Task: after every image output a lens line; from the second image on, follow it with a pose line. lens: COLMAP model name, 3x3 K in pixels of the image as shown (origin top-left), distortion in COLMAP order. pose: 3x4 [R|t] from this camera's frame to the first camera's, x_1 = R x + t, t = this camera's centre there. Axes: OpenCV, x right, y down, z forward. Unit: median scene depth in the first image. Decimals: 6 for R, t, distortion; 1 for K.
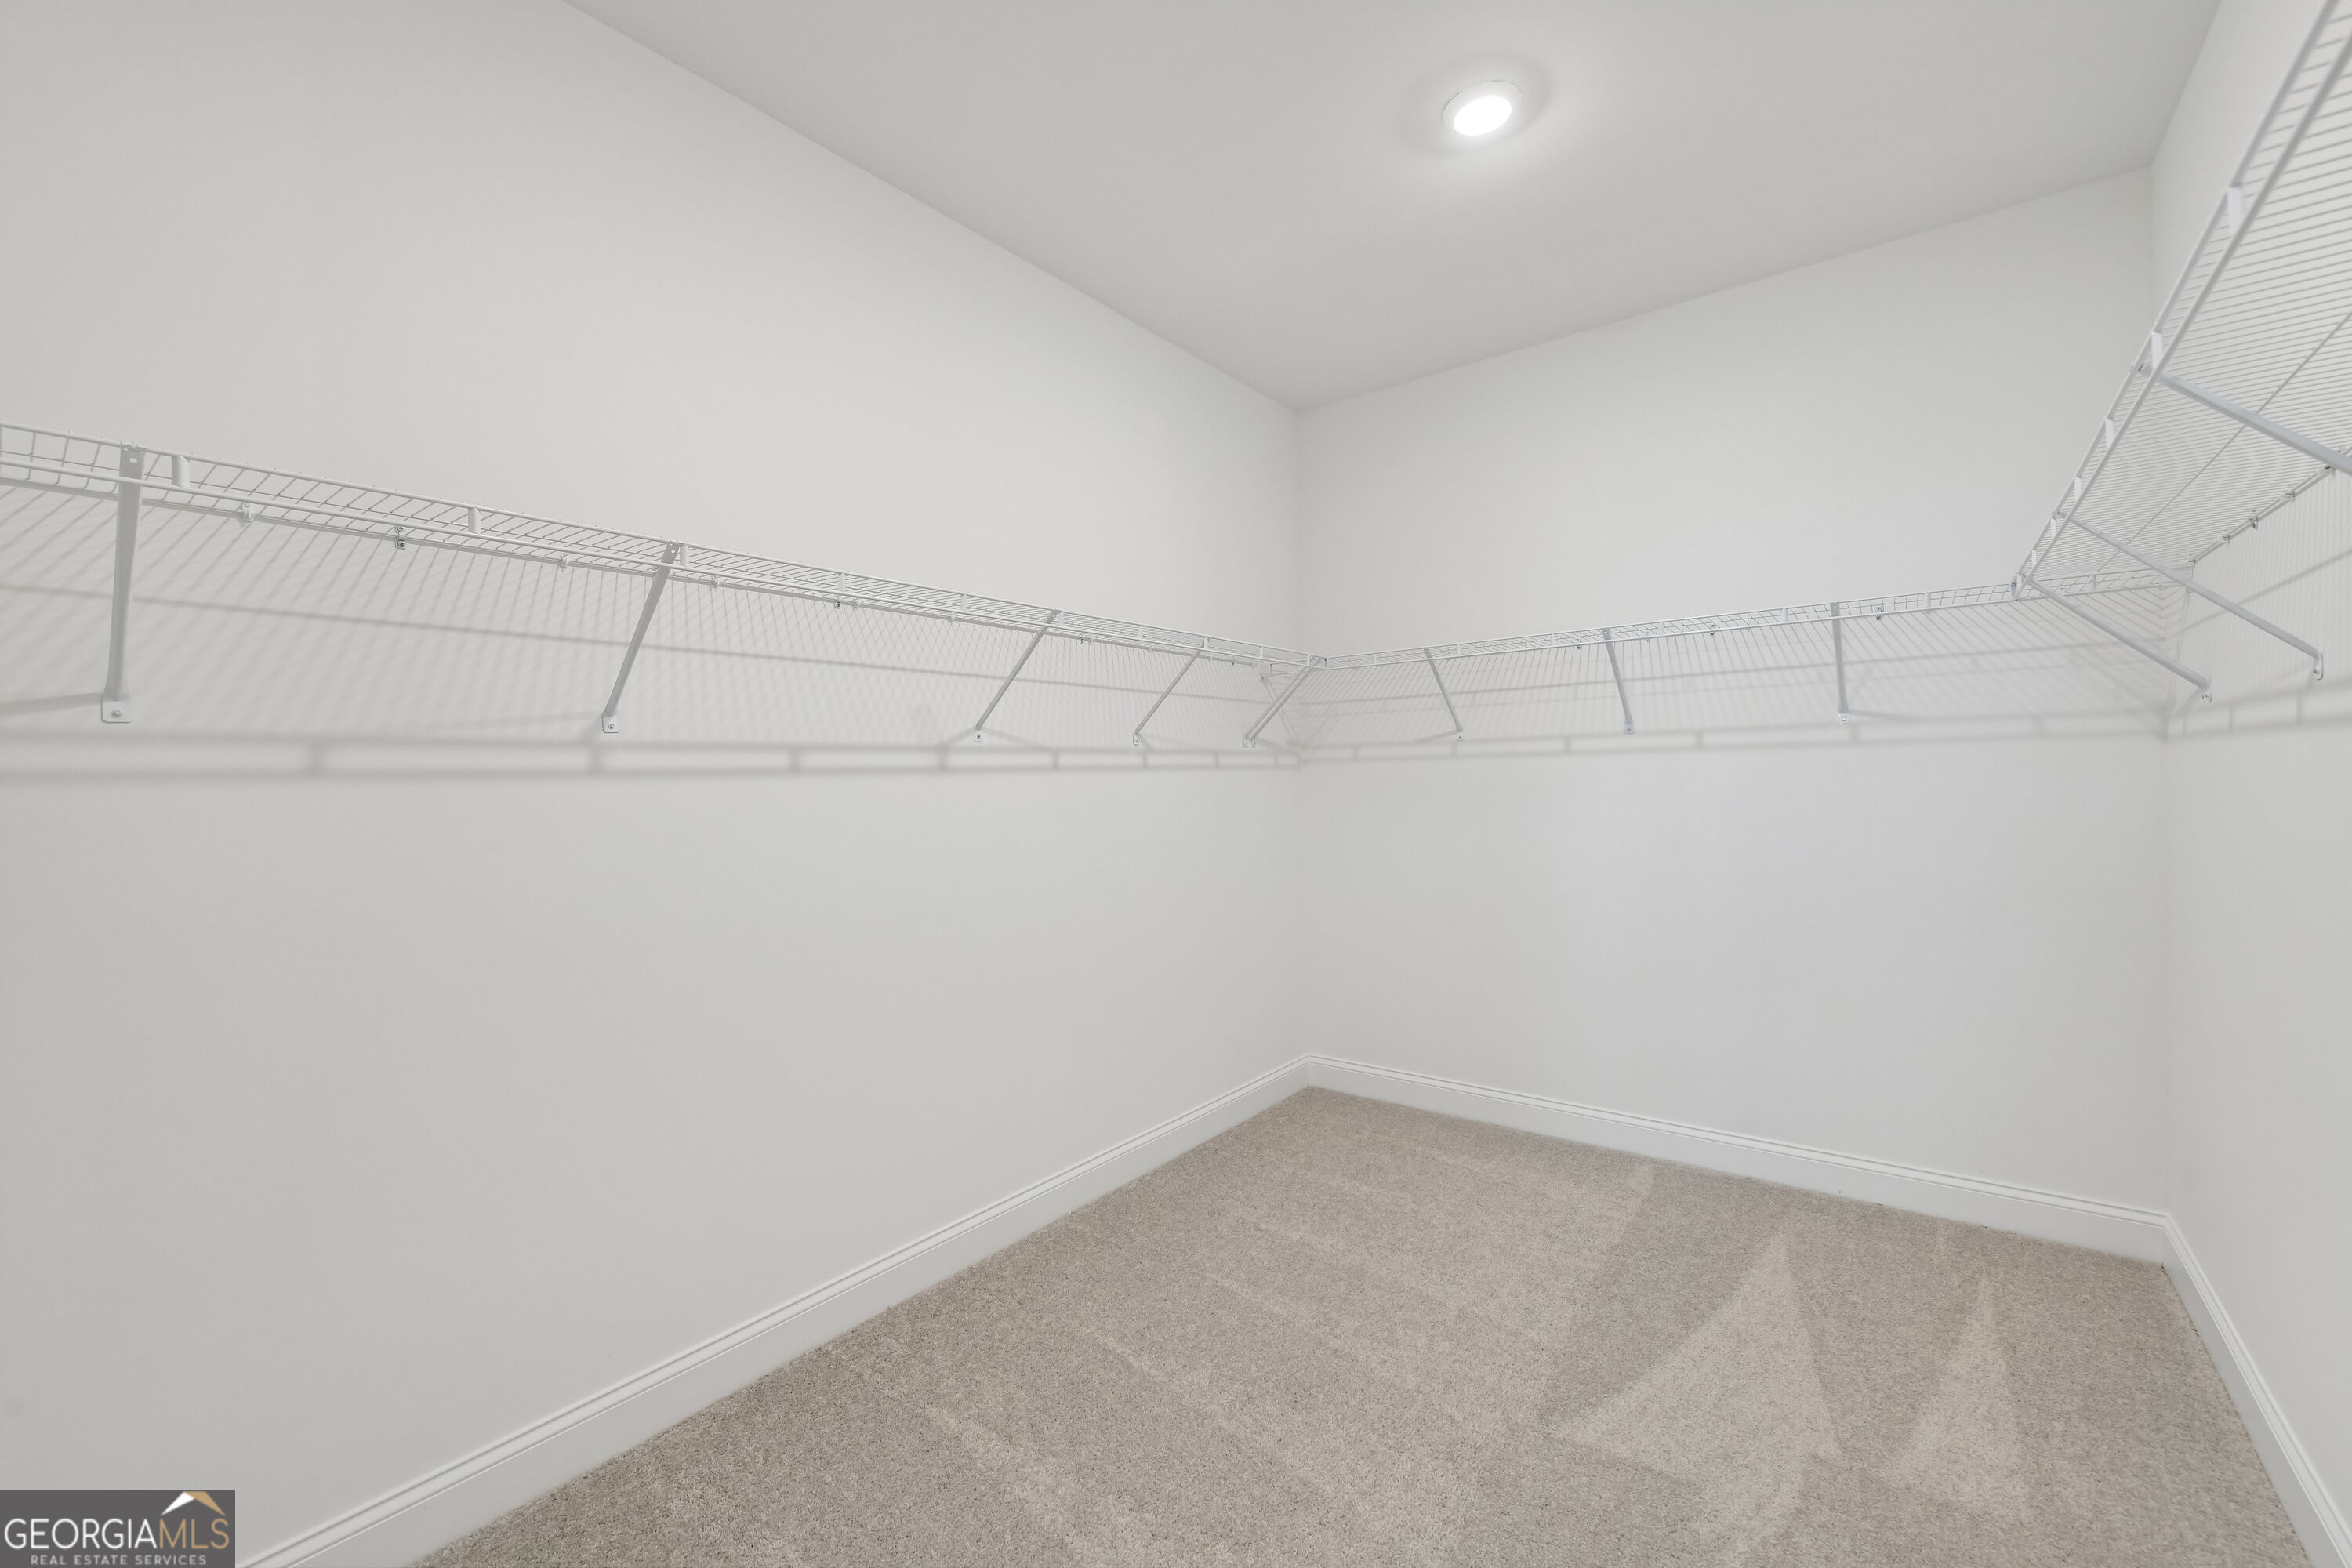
lens RADIAL K [[913.0, 0, 1172.5], [0, 913.0, 779.2], [0, 0, 1]] dist [-0.015856, -0.000152]
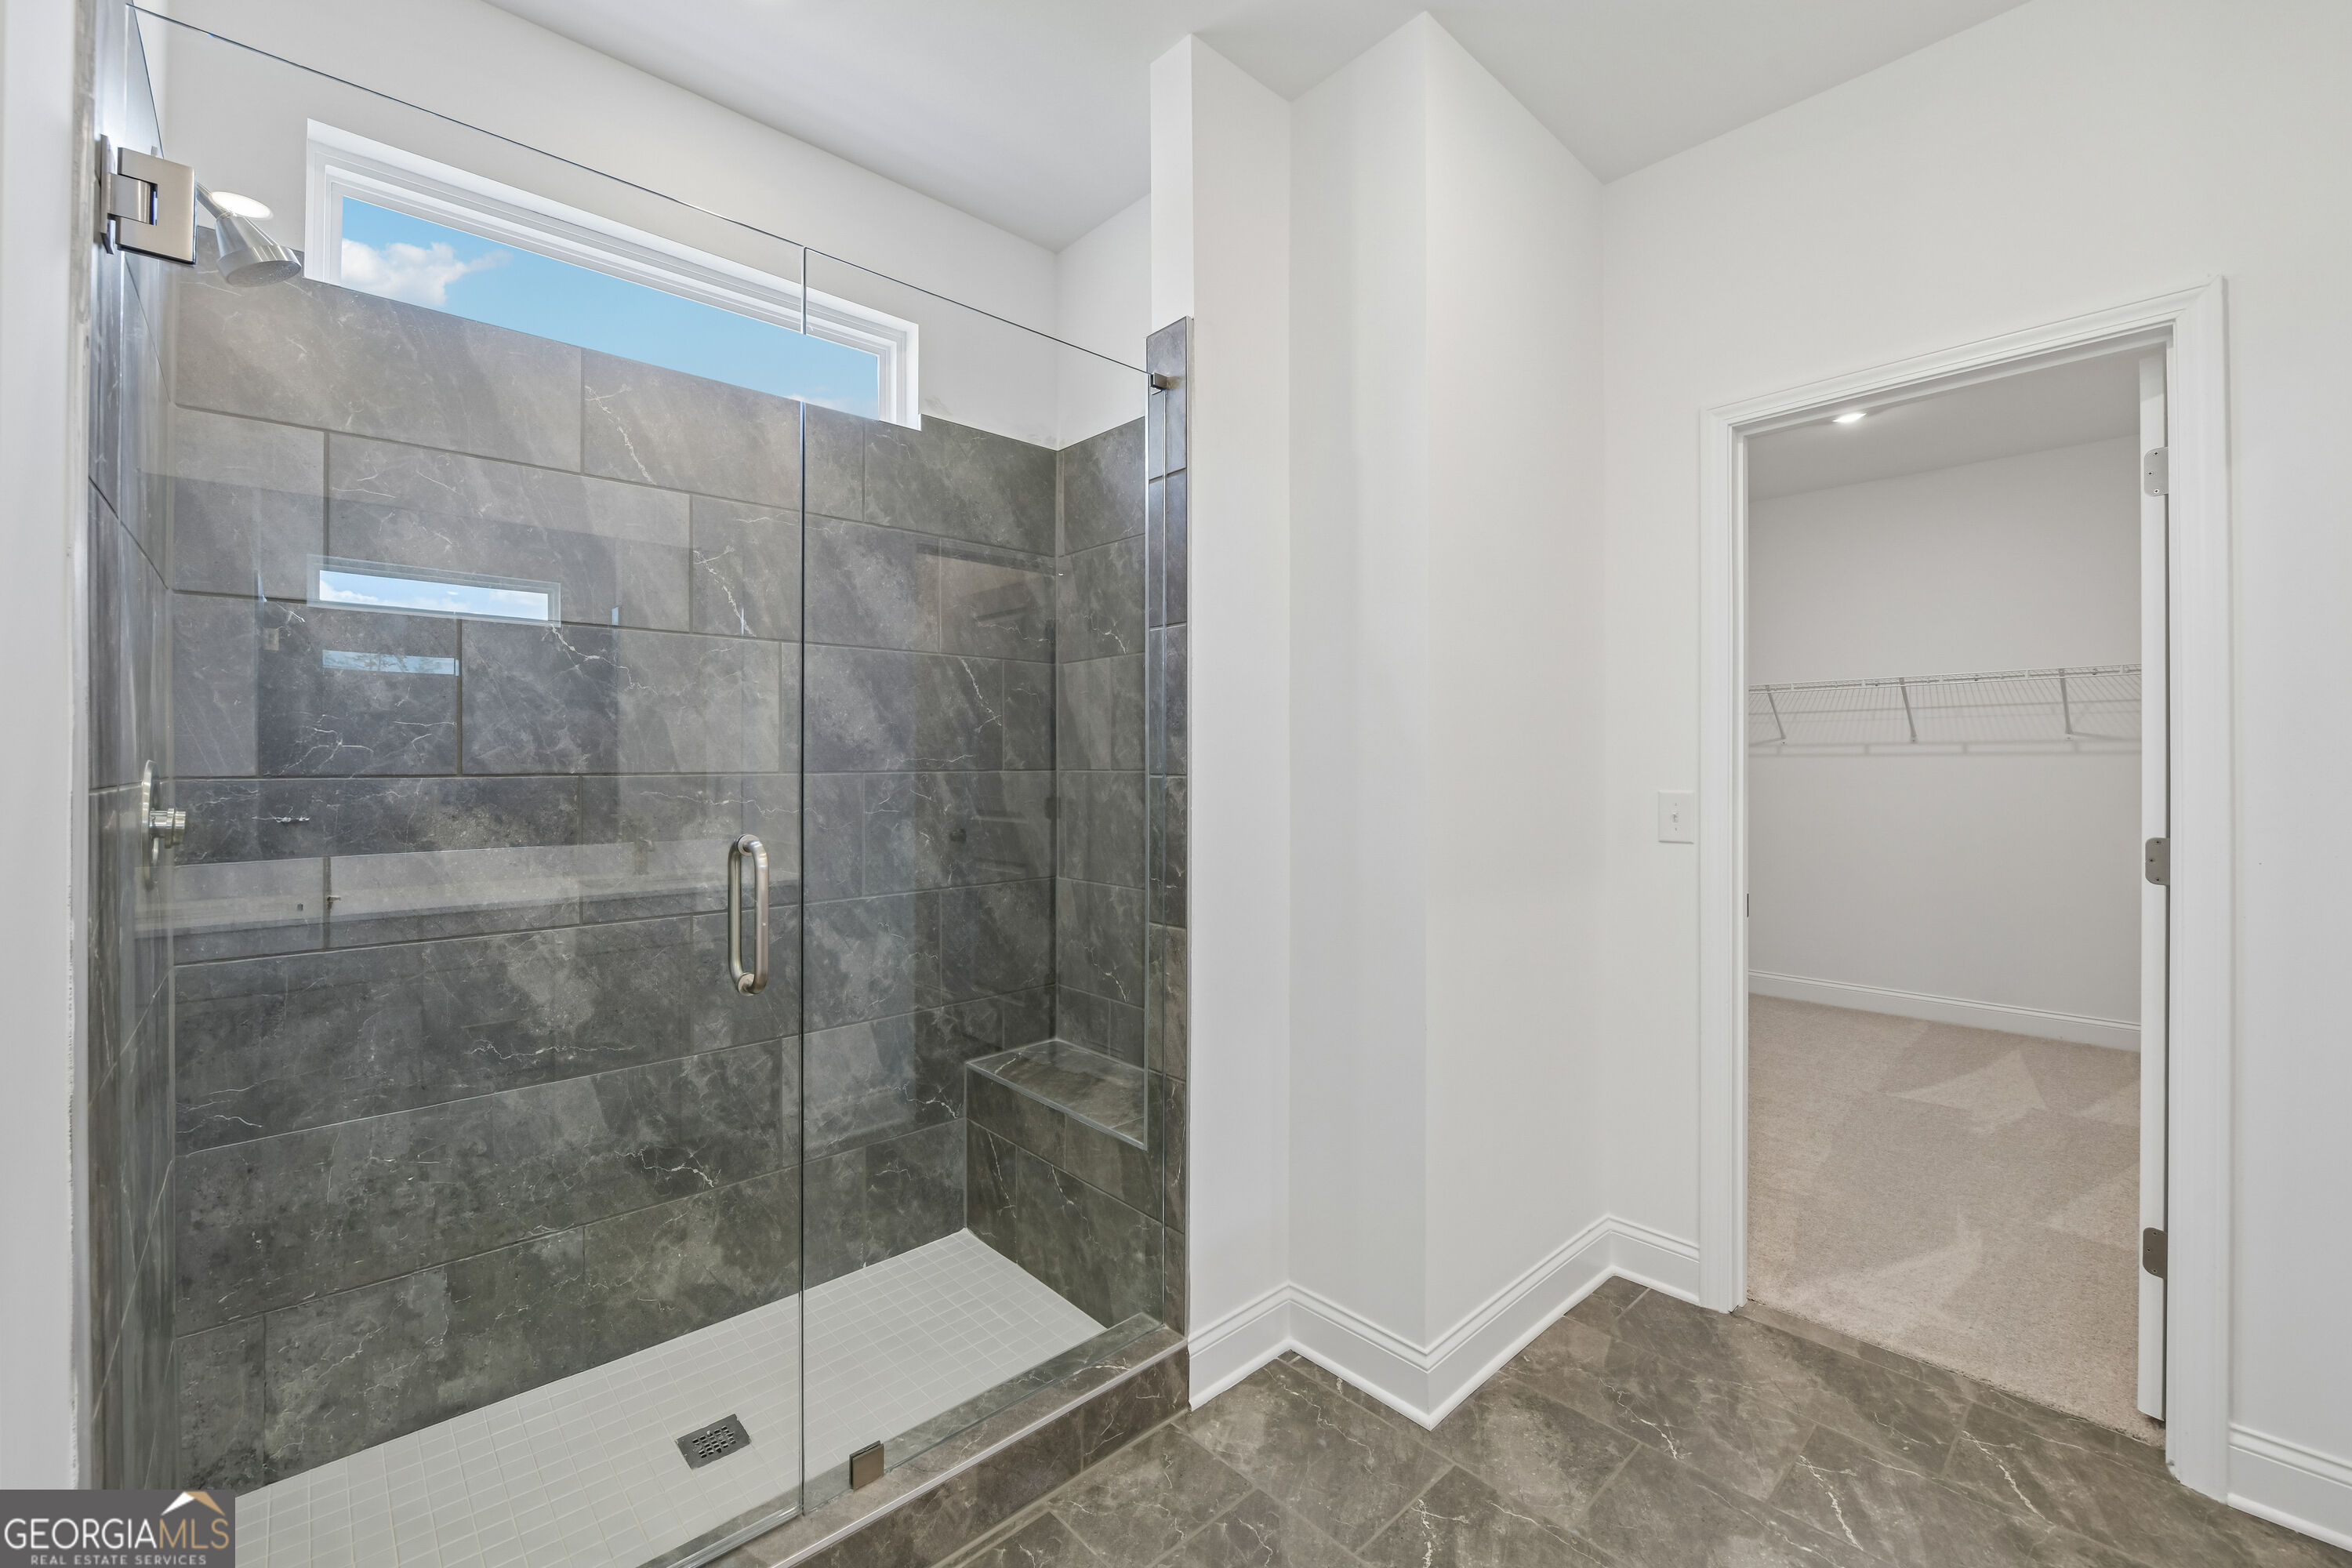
lens RADIAL K [[954.9, 0, 1184.9], [0, 954.9, 763.7], [0, 0, 1]] dist [-0.007602, -0.000556]
pose [[0.989796, 0.026497, -0.140005, -0.551757], [-0.027626, 0.999600, -0.006124, 0.031662], [0.139787, 0.009929, 0.990132, -0.854365]]
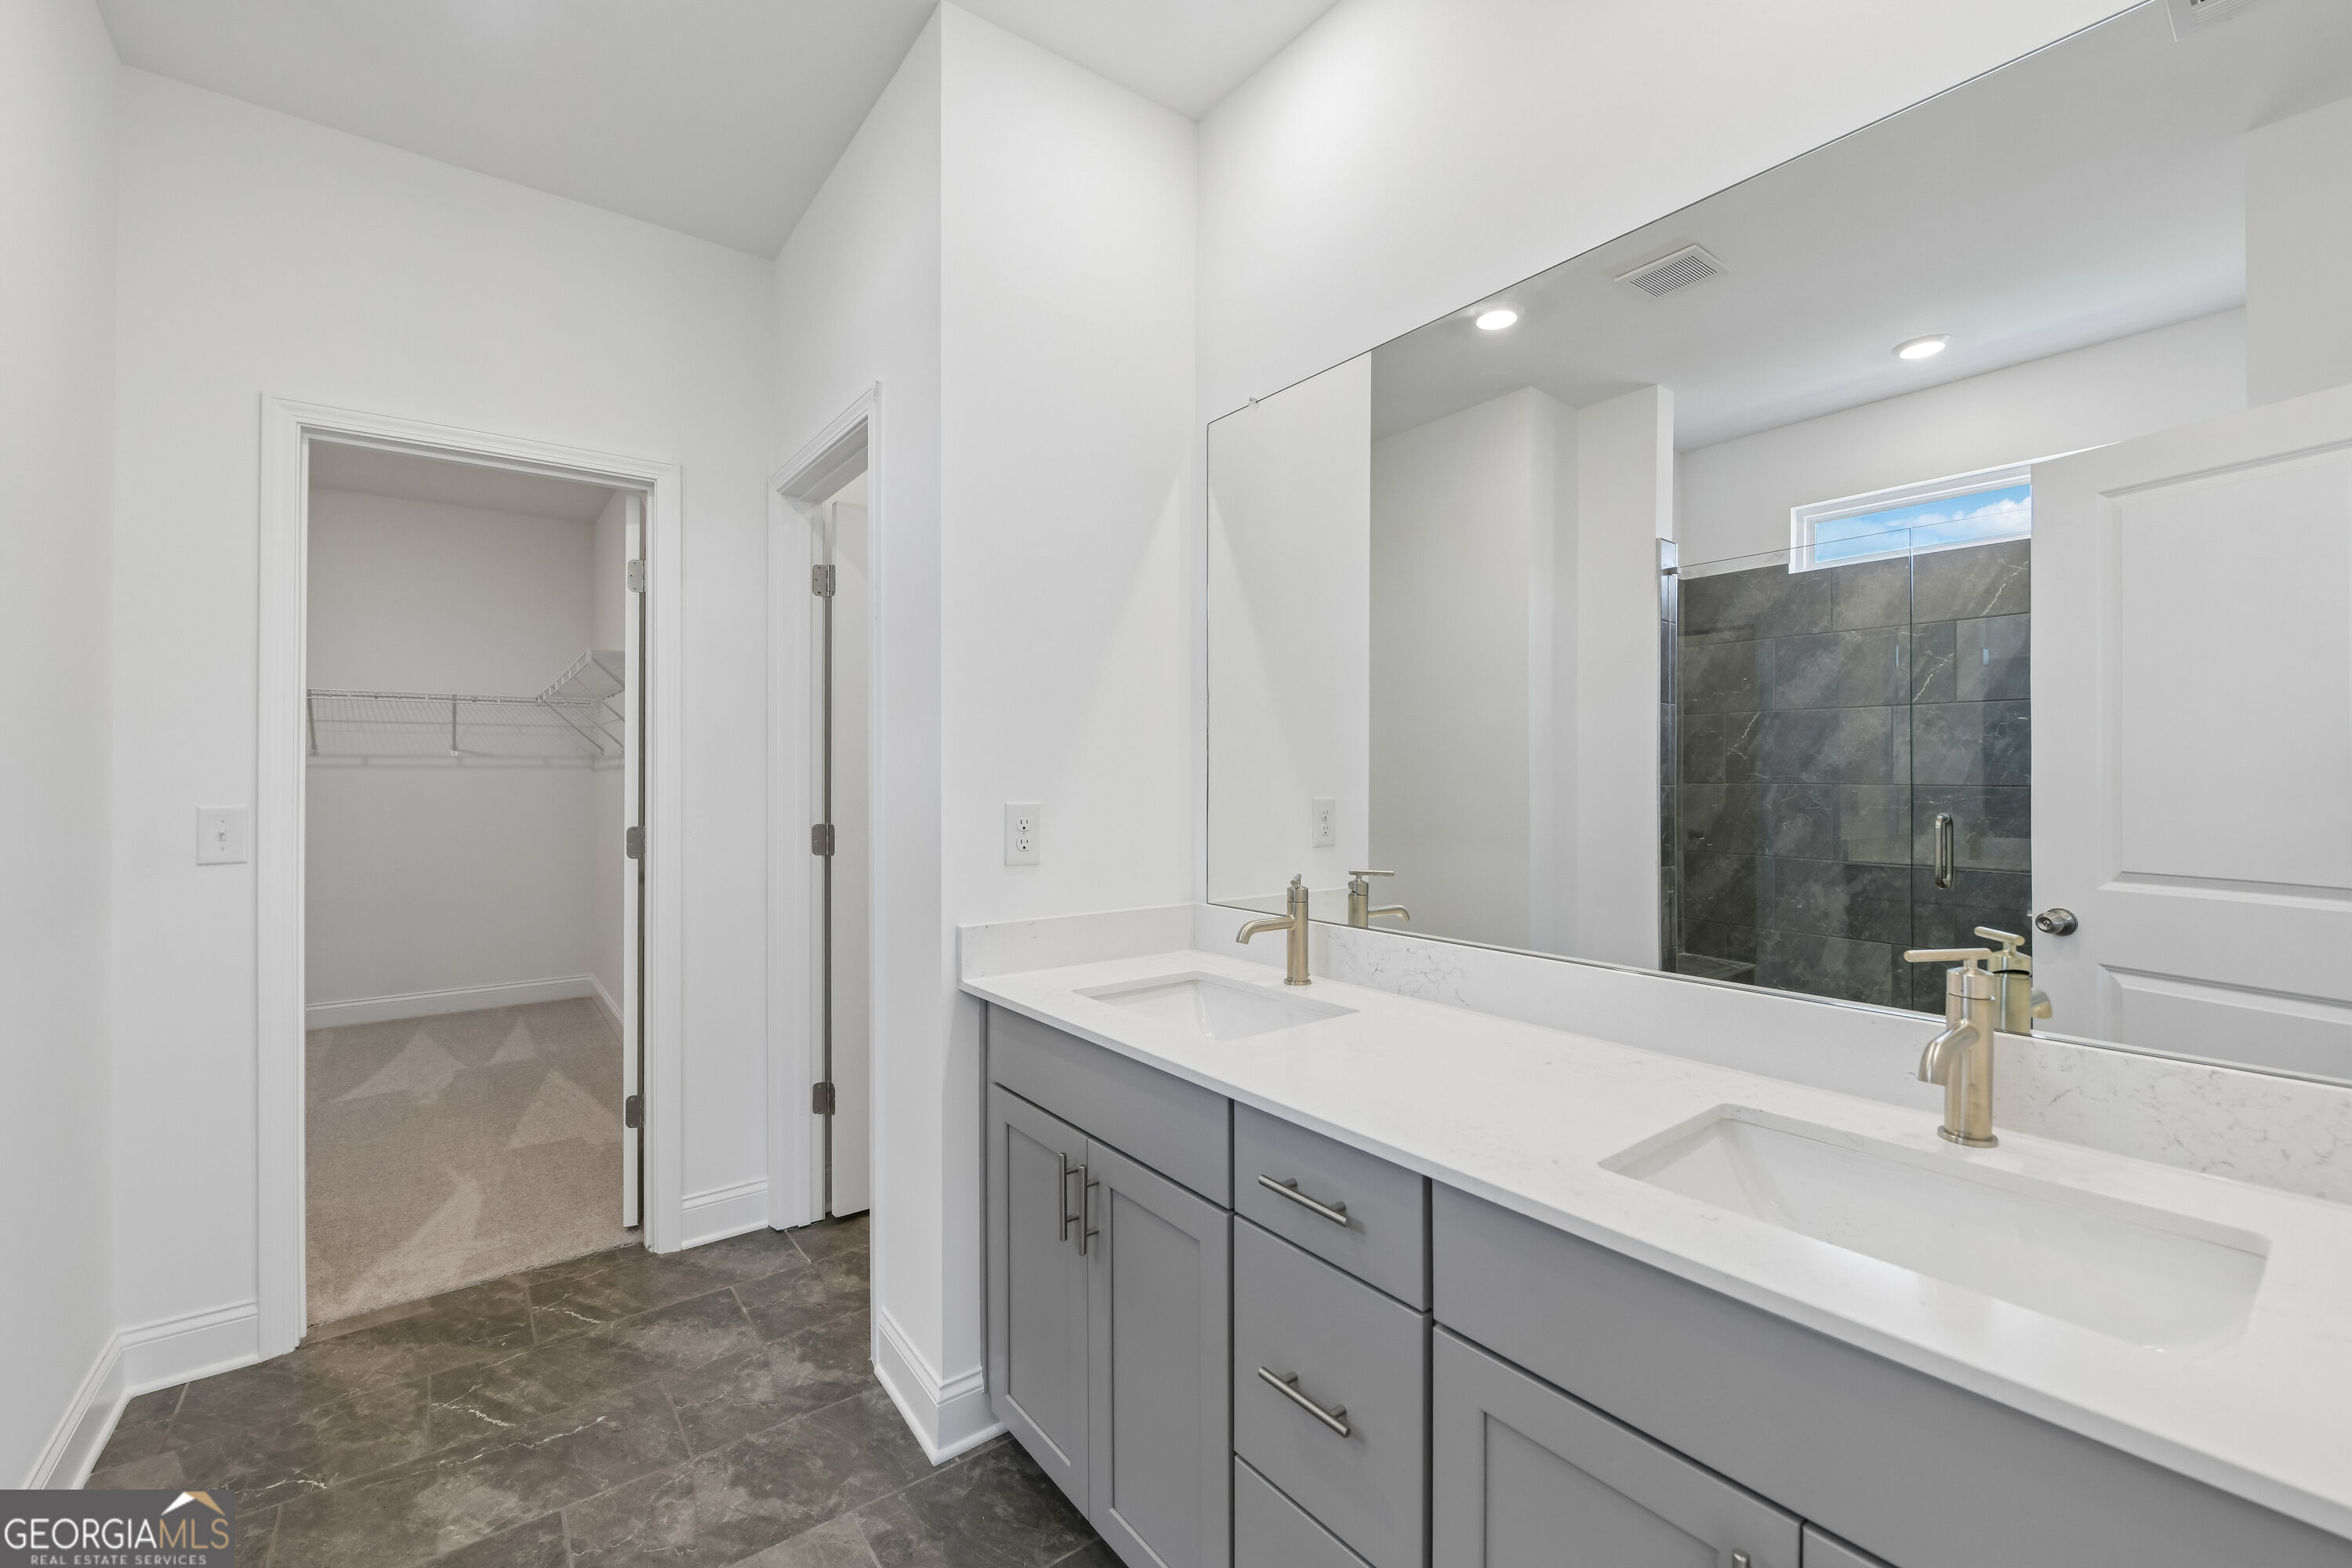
lens RADIAL K [[954.9, 0, 1130.4], [0, 954.9, 774.3], [0, 0, 1]] dist [-0.007602, -0.000556]
pose [[0.263492, 0.028357, 0.964245, -0.771738], [0.002439, 0.999545, -0.030062, 0.037829], [-0.964659, 0.010273, 0.263303, -0.848521]]
